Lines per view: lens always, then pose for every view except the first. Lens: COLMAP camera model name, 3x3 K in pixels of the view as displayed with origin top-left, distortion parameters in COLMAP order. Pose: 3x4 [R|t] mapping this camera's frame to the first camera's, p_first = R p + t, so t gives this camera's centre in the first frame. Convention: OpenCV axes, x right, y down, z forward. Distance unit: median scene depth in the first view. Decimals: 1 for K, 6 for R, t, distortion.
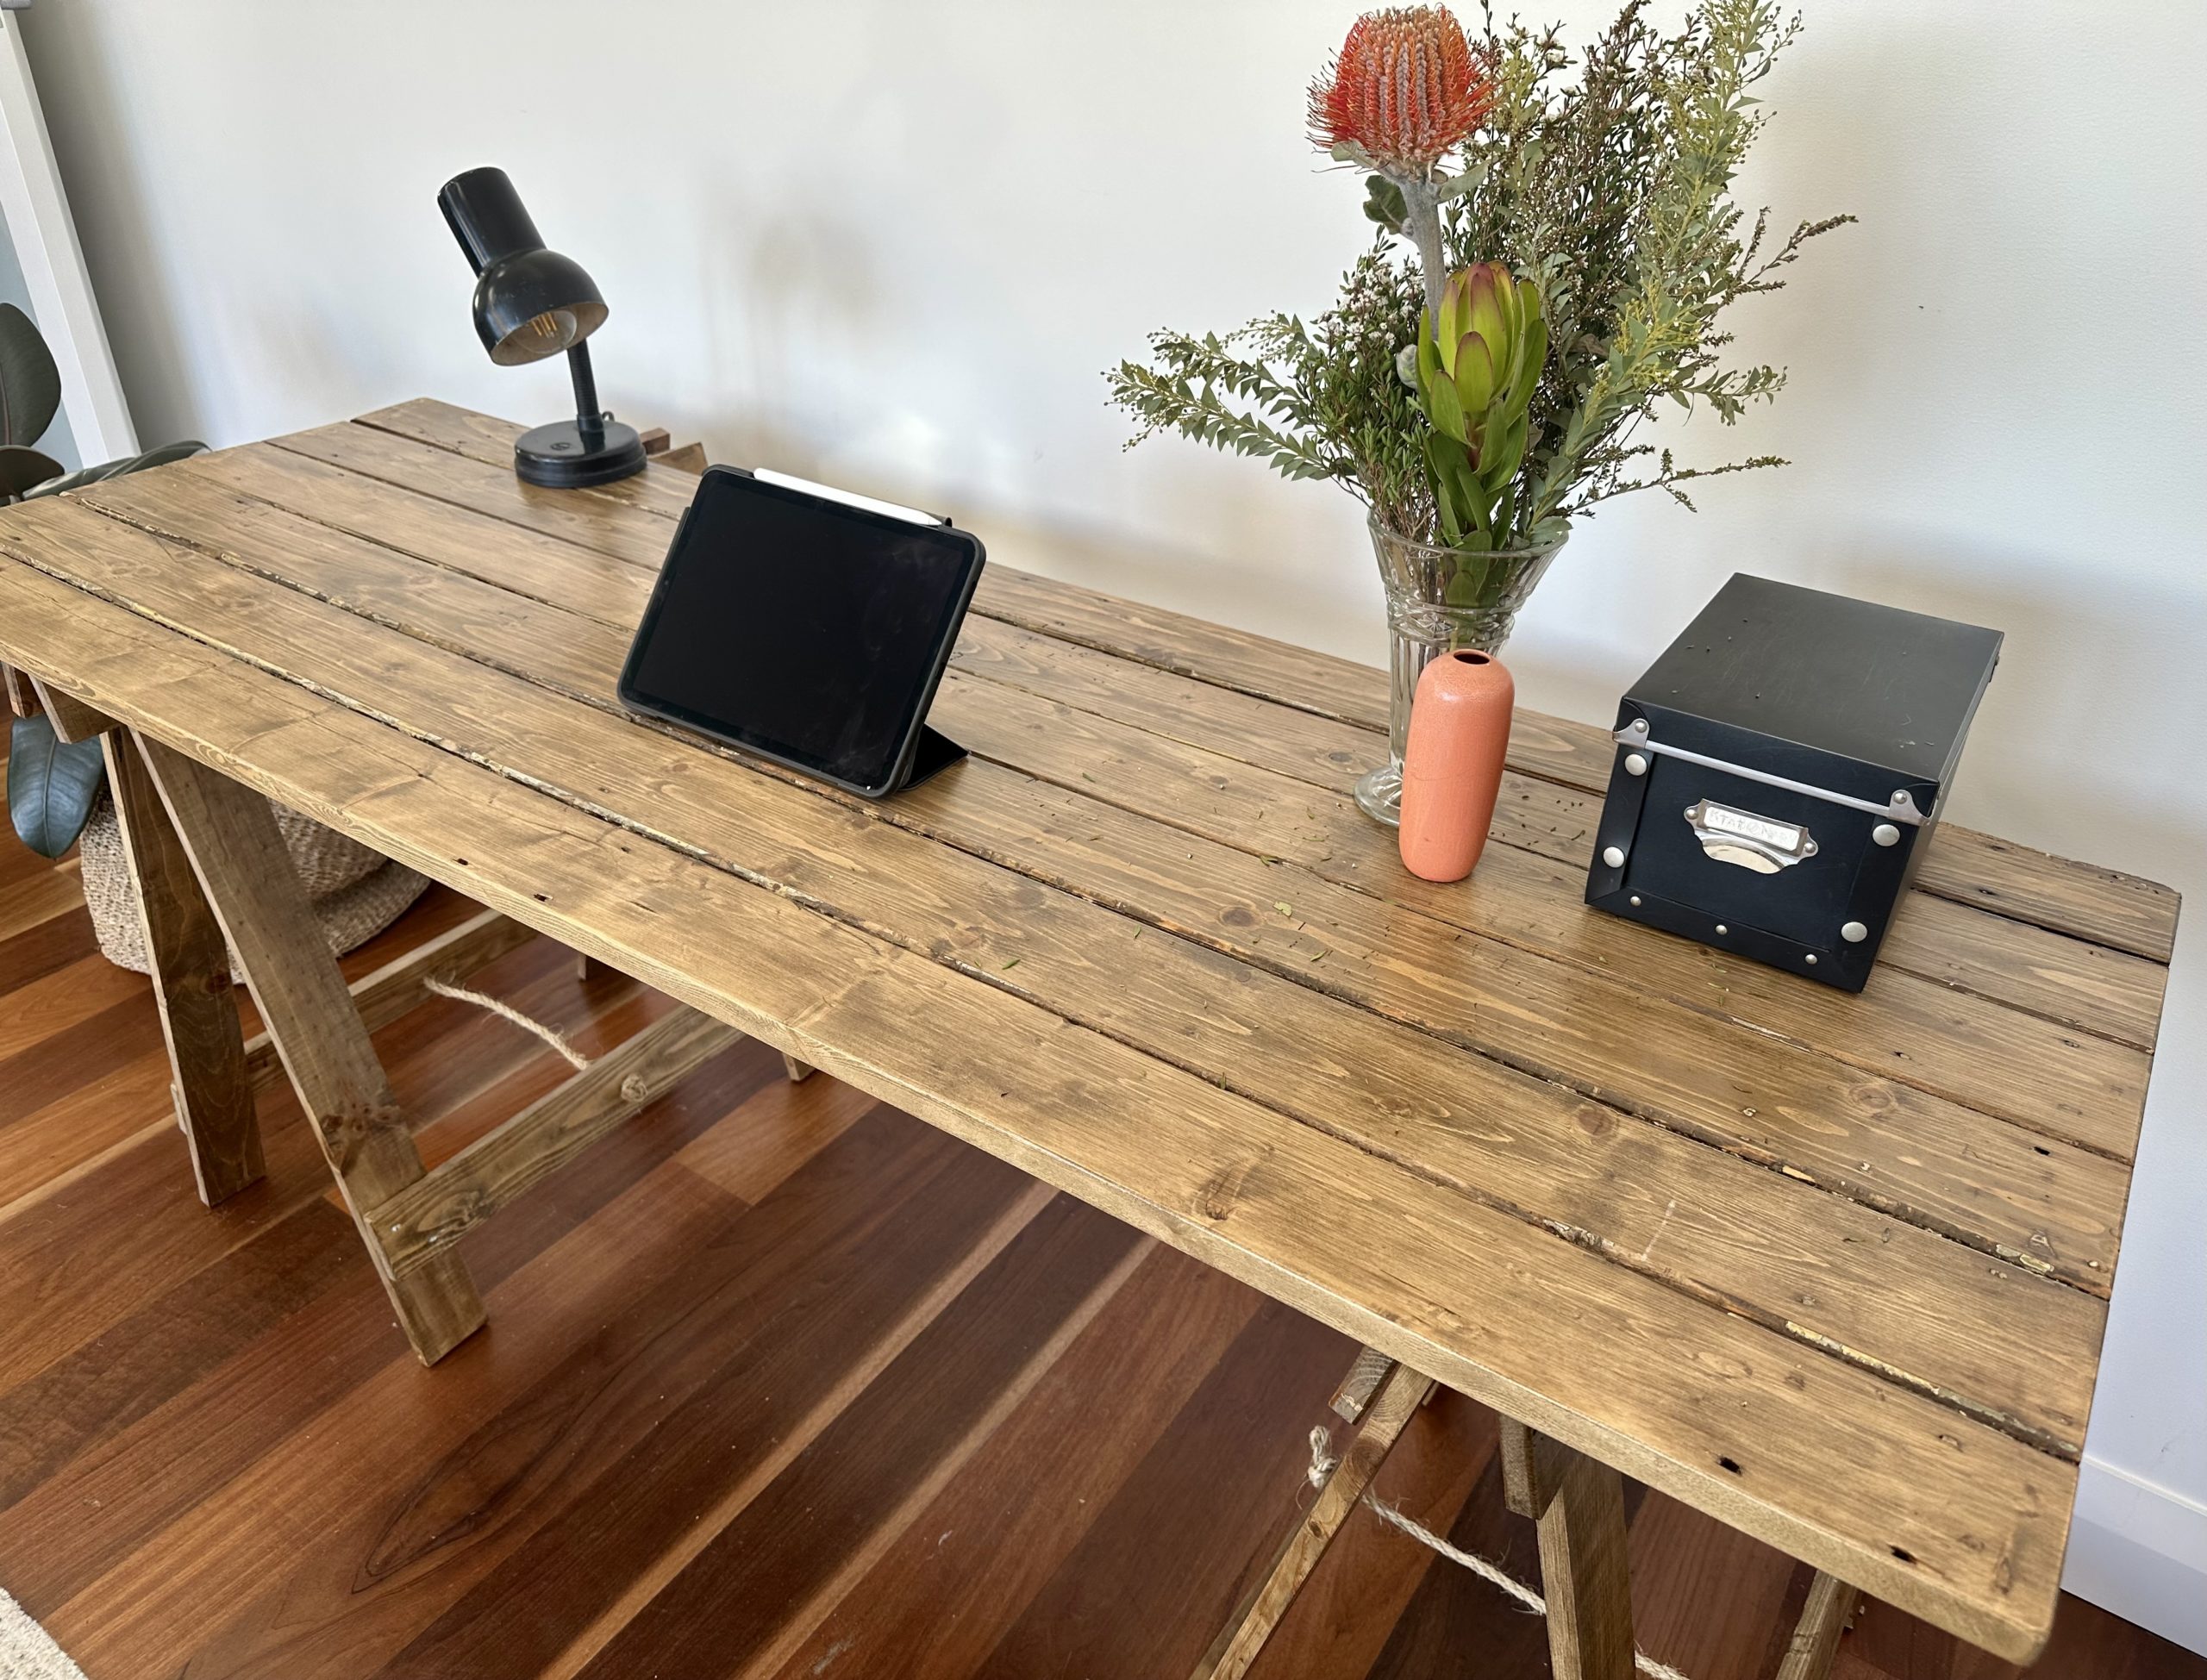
lens RADIAL K [[1617.6, 0, 1104.6], [0, 1617.6, 851.4], [0, 0, 1]] dist [0.005190, -0.016706]
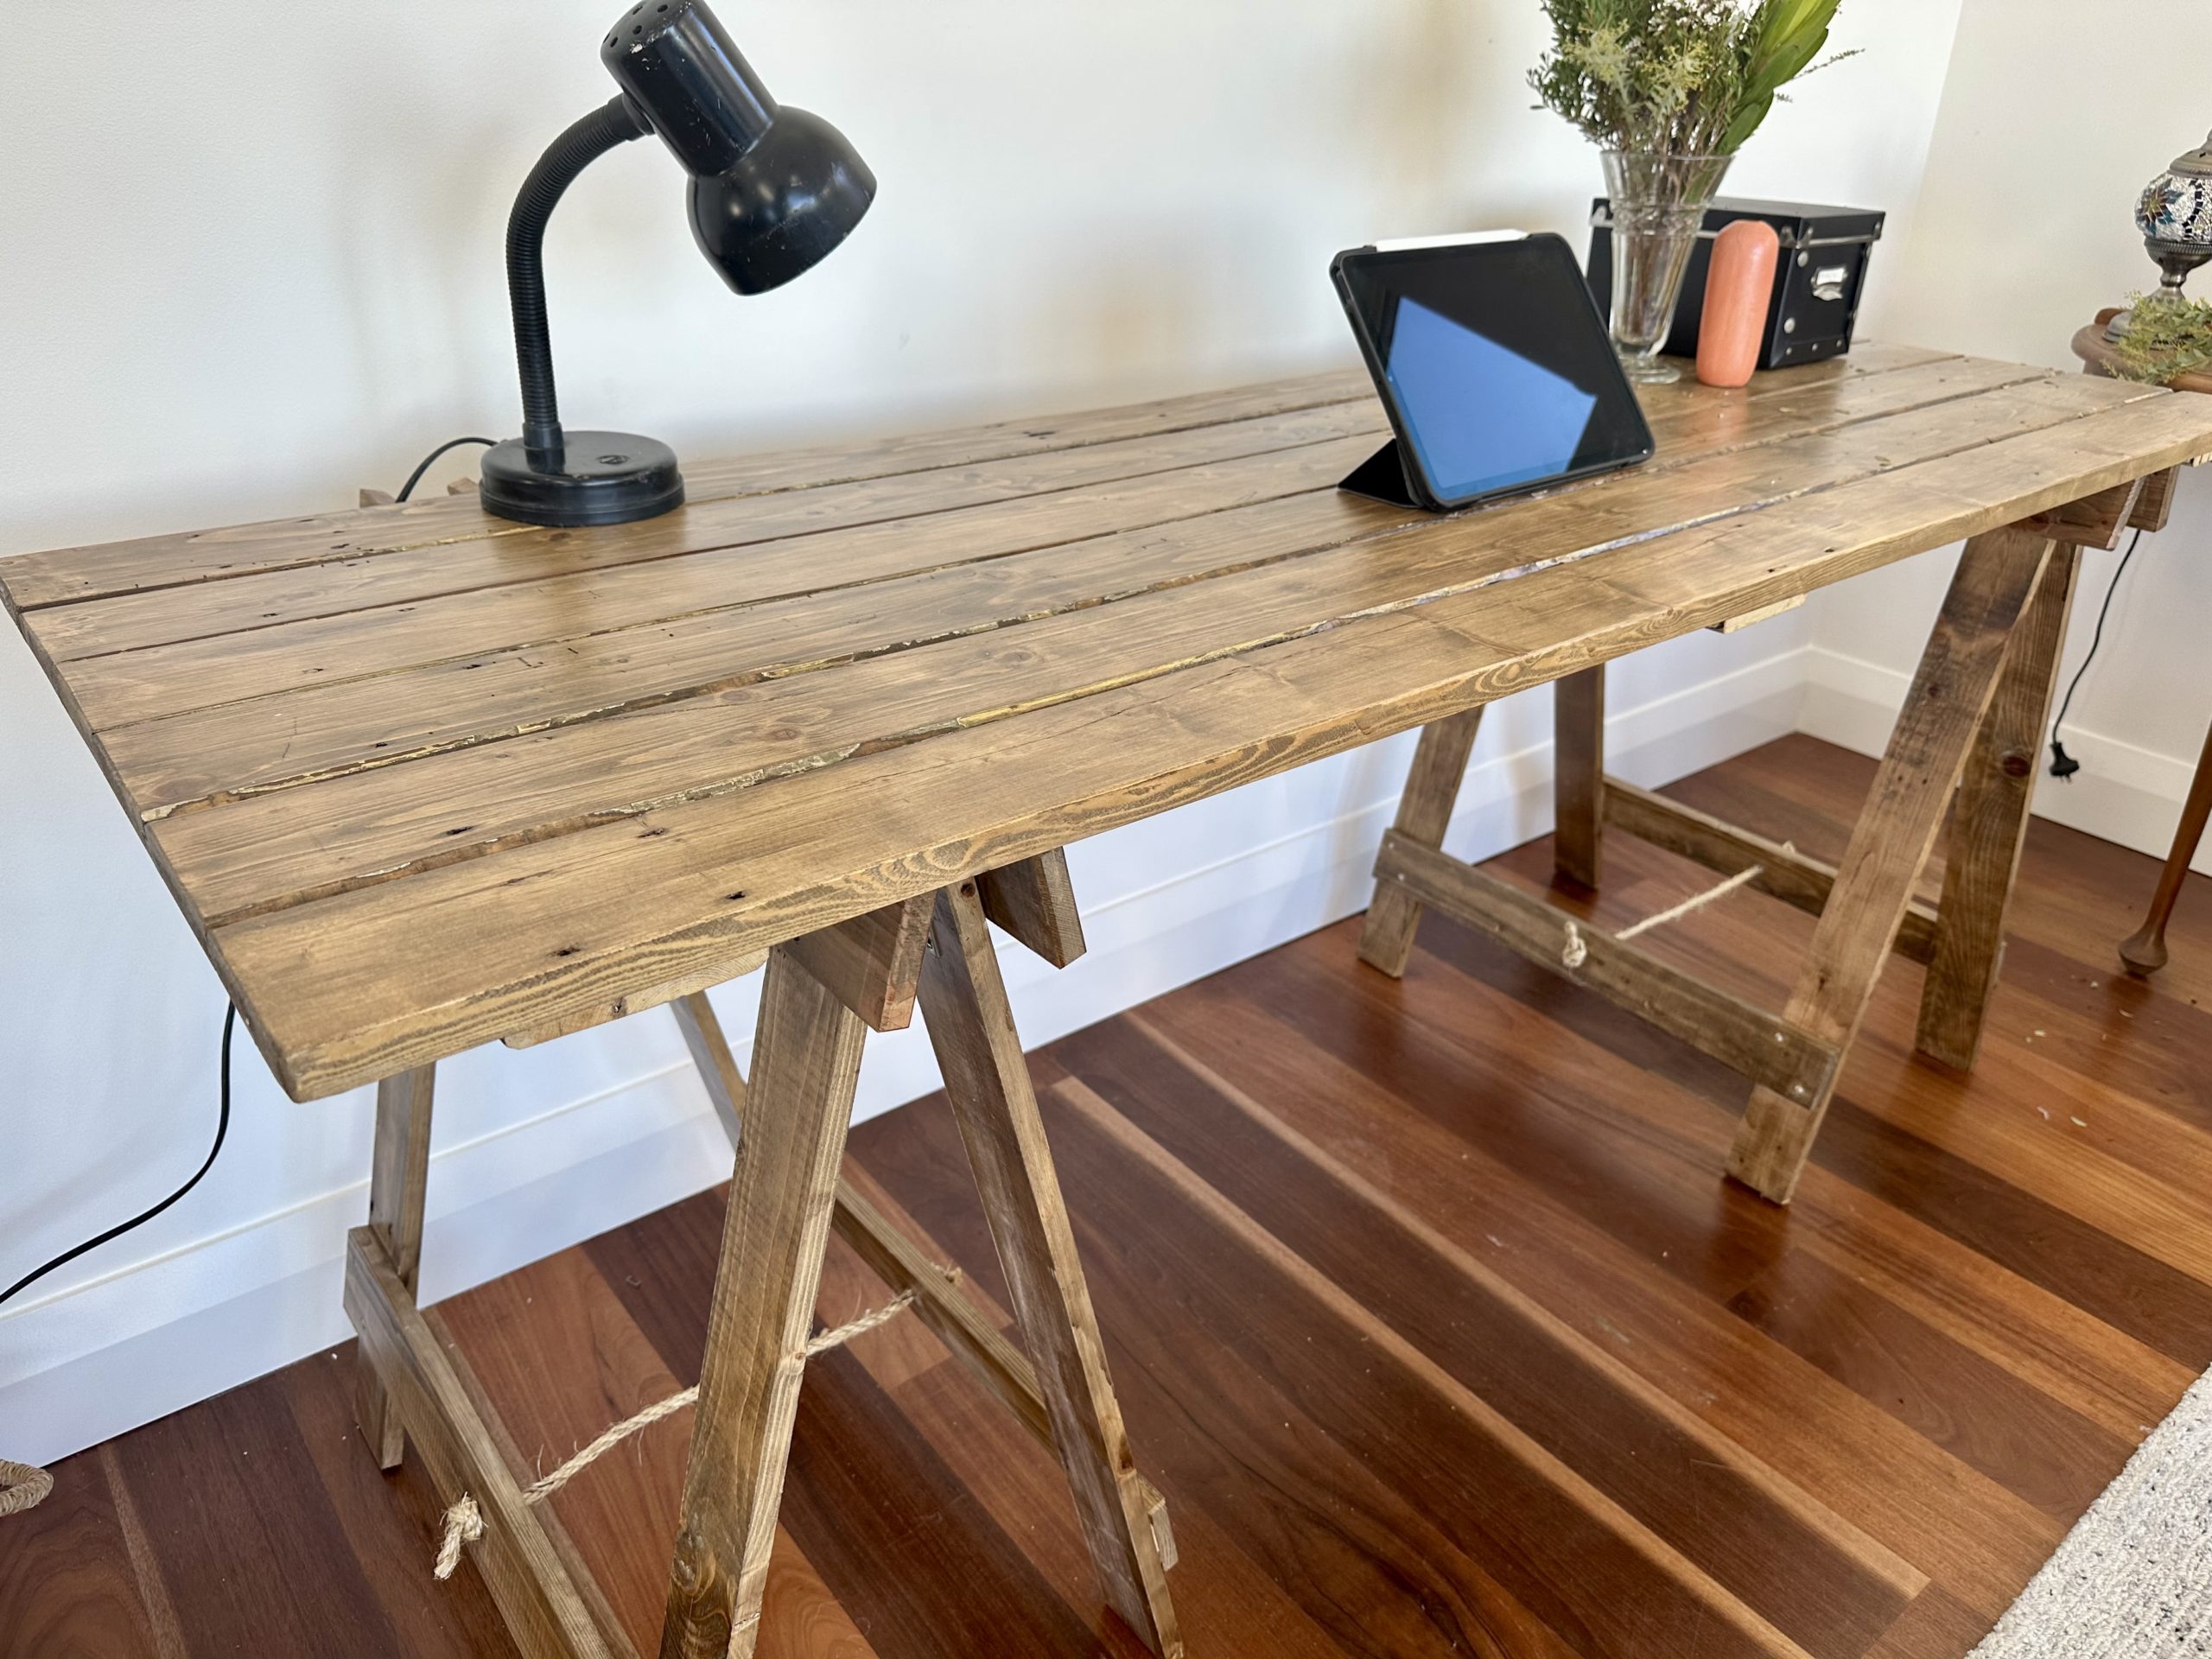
lens RADIAL K [[1533.6, 0, 1141.9], [0, 1533.6, 863.8], [0, 0, 1]] dist [0.008634, -0.008693]
pose [[0.281741, -0.463187, 0.840286, -1.201893], [0.489687, 0.822534, 0.289213, -0.267827], [-0.825123, 0.329994, 0.458558, 0.827560]]
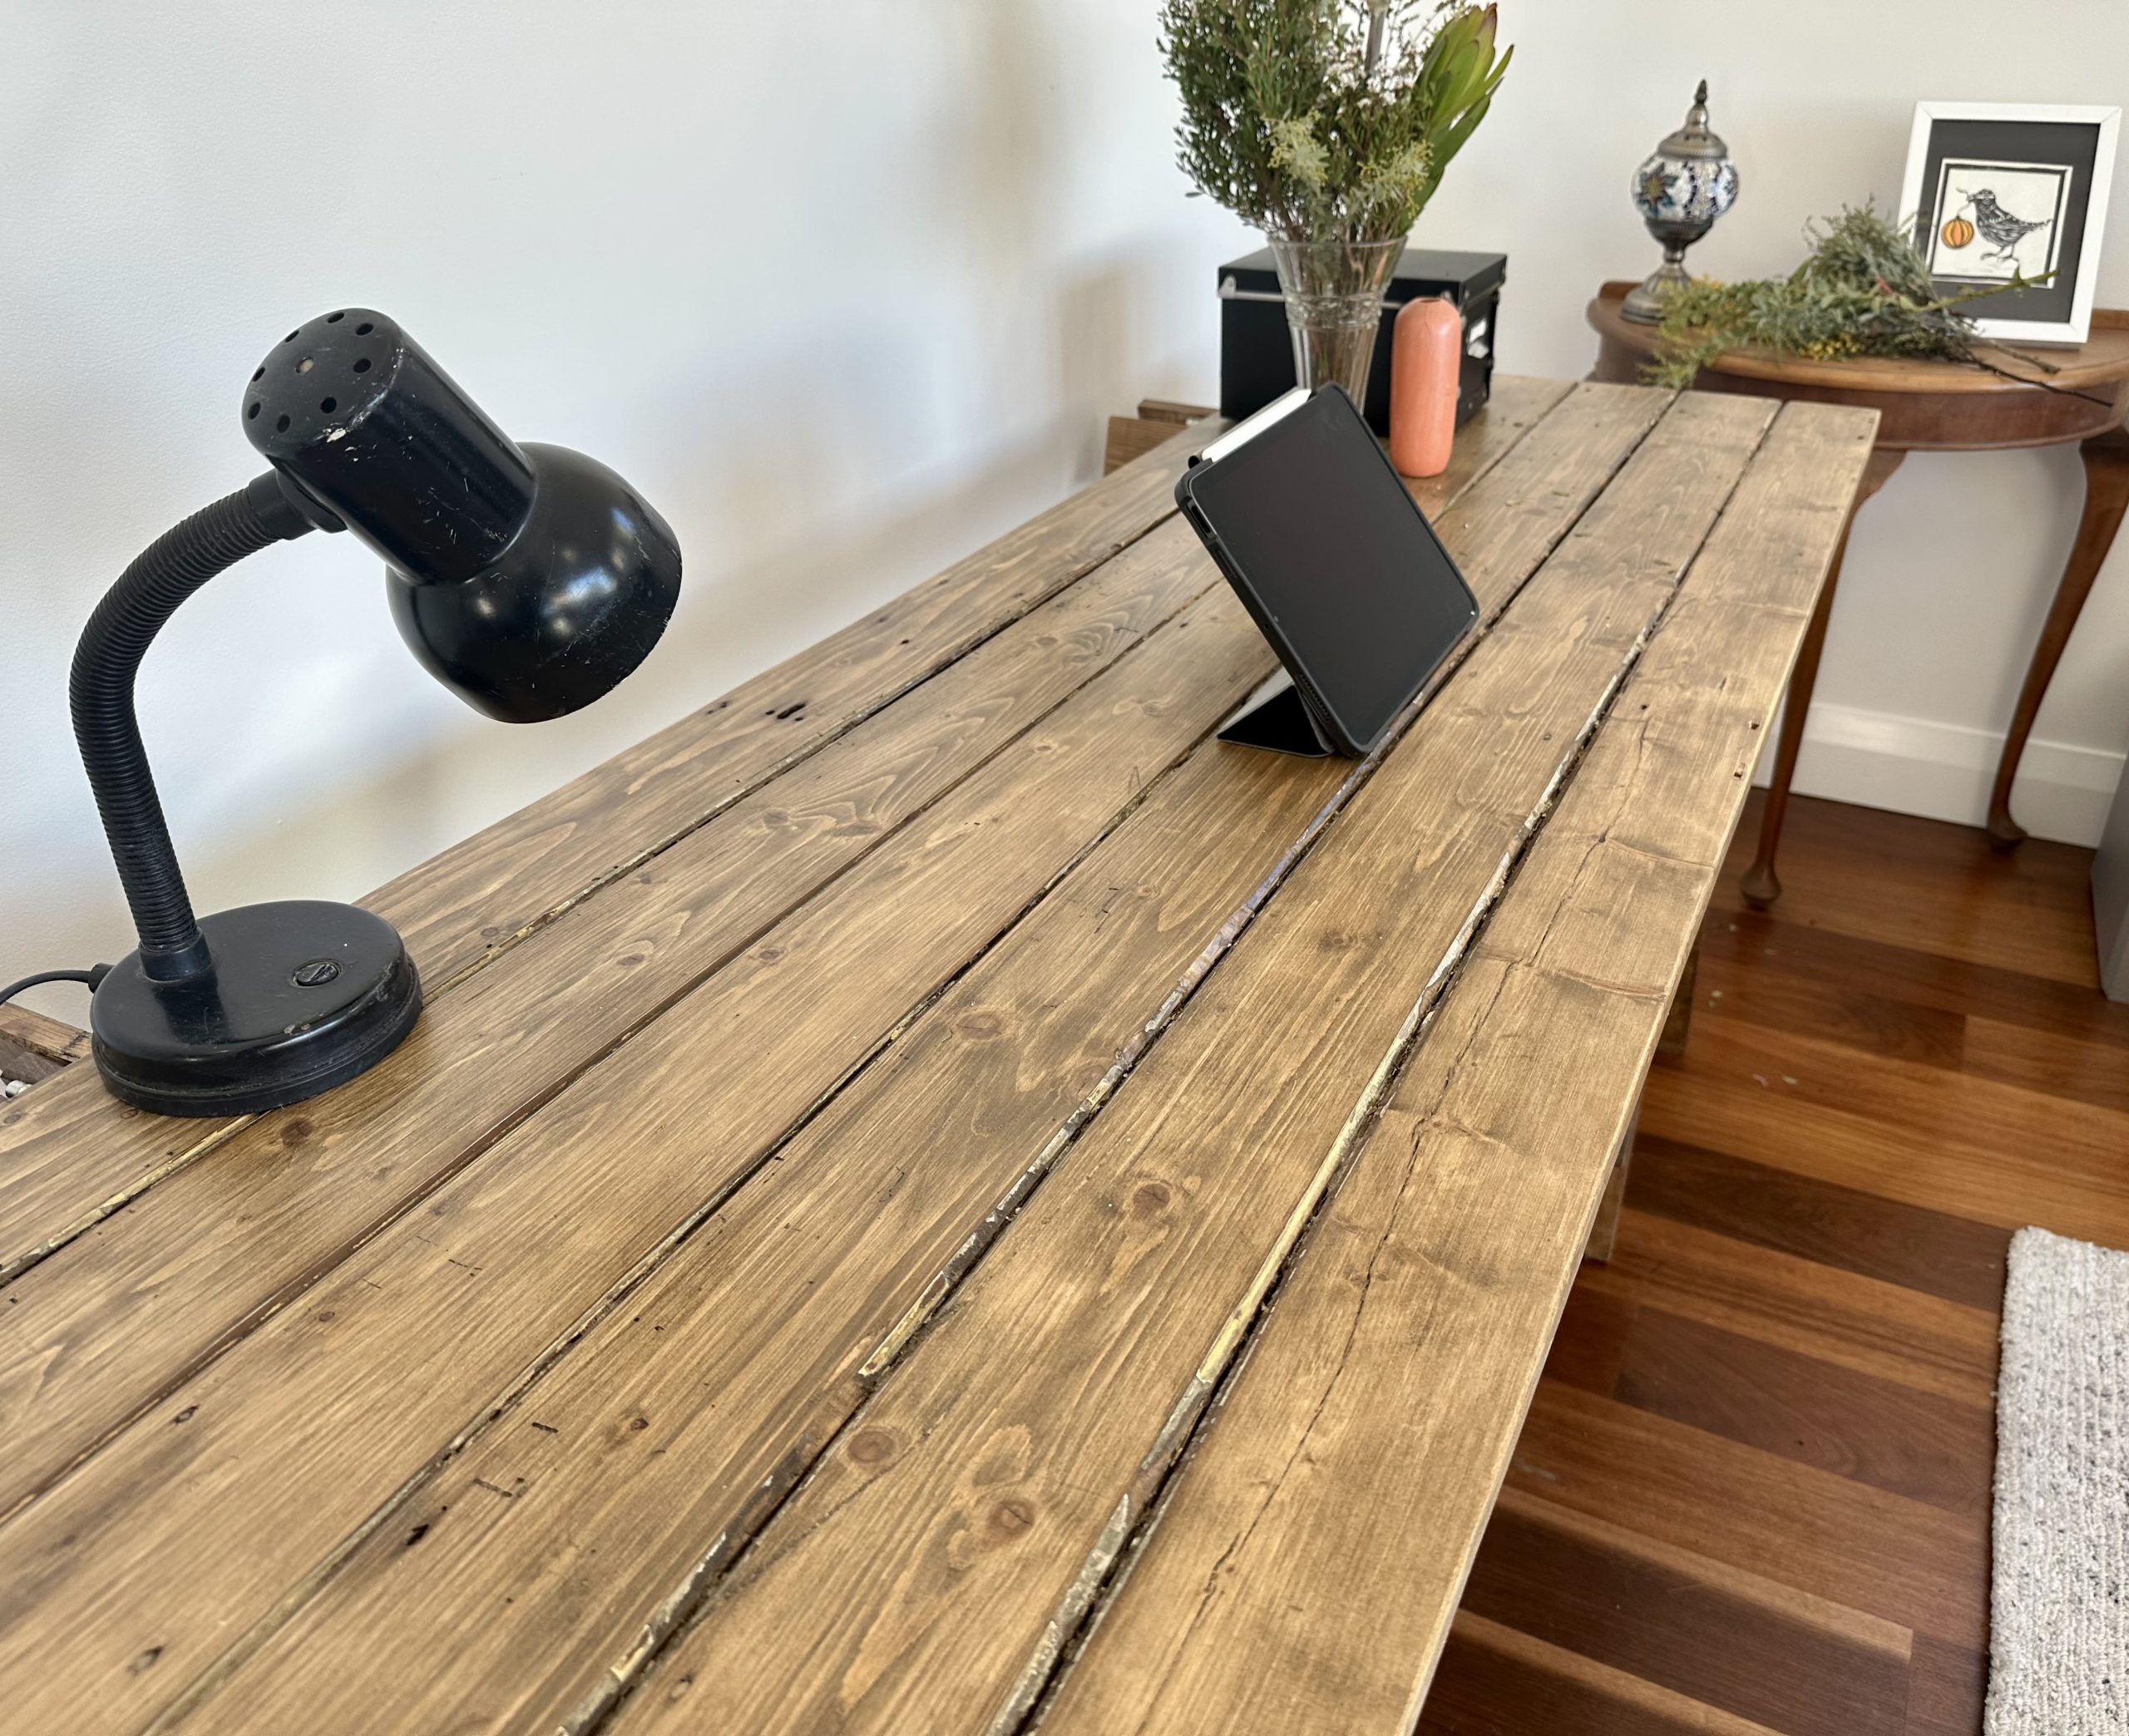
lens RADIAL K [[1623.1, 0, 1184.5], [0, 1623.1, 888.0], [0, 0, 1]] dist [0.025280, -0.004194]
pose [[-0.161000, -0.514646, 0.842151, -1.006774], [0.518625, 0.681862, 0.515842, -0.512141], [-0.839706, 0.519811, 0.157128, 1.006386]]
